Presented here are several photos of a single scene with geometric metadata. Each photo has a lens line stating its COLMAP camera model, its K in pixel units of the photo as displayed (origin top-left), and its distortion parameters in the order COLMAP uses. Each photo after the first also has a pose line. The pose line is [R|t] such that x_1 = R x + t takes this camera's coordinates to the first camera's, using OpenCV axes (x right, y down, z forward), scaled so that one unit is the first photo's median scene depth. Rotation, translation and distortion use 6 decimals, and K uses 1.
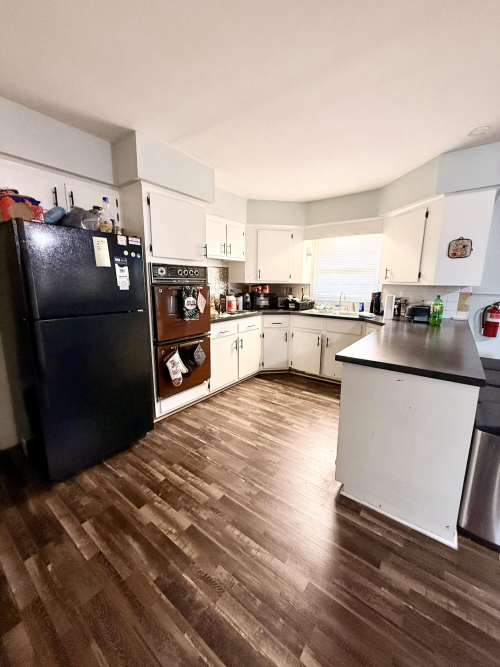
lens RADIAL K [[265.4, 0, 250.9], [0, 265.4, 330.9], [0, 0, 1]] dist [0.000647, 0.000611]
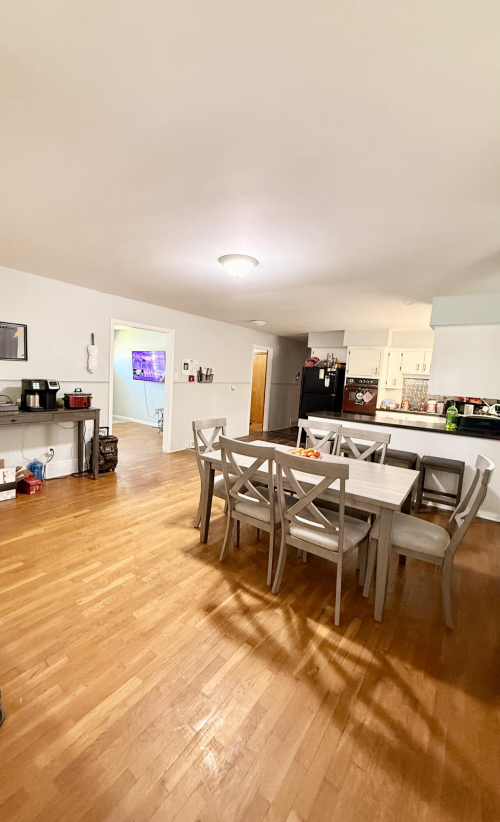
lens RADIAL K [[326.4, 0, 238.4], [0, 326.4, 411.4], [0, 0, 1]] dist [0.000396, 0.000039]
pose [[0.010593, 0.105870, -0.994324, 2.596520], [-0.239925, 0.965601, 0.100256, -0.018836], [0.970734, 0.237501, 0.035629, 0.019301]]
